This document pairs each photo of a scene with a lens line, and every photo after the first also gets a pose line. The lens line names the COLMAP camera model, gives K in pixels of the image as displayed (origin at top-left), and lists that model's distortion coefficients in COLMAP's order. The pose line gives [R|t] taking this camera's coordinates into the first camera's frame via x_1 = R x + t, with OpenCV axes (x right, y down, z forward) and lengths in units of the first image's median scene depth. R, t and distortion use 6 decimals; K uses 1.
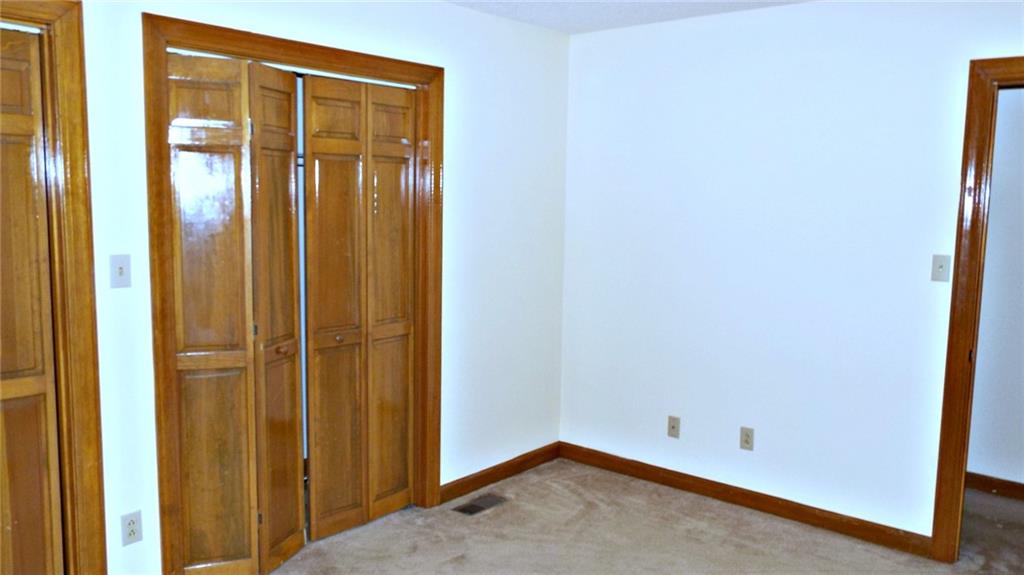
lens RADIAL K [[764.9, 0, 518.6], [0, 764.9, 287.7], [0, 0, 1]] dist [-0.011868, 0.004963]
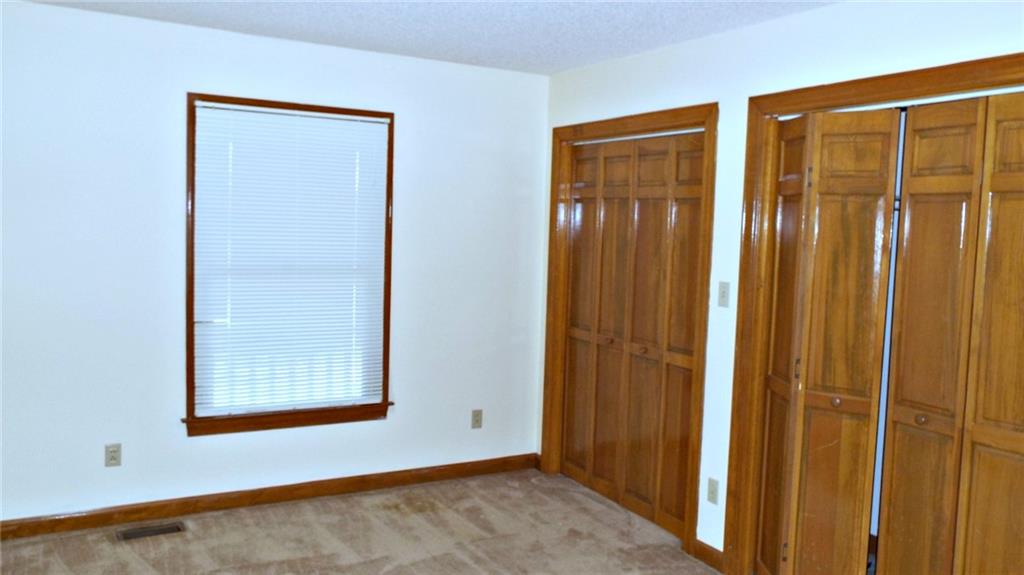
lens RADIAL K [[764.9, 0, 518.6], [0, 764.9, 287.7], [0, 0, 1]] dist [-0.011868, 0.004963]
pose [[-0.306319, 0.050911, -0.950567, 0.693917], [-0.152663, 0.983017, 0.101844, -0.093014], [0.939608, 0.176313, -0.293344, 0.854556]]
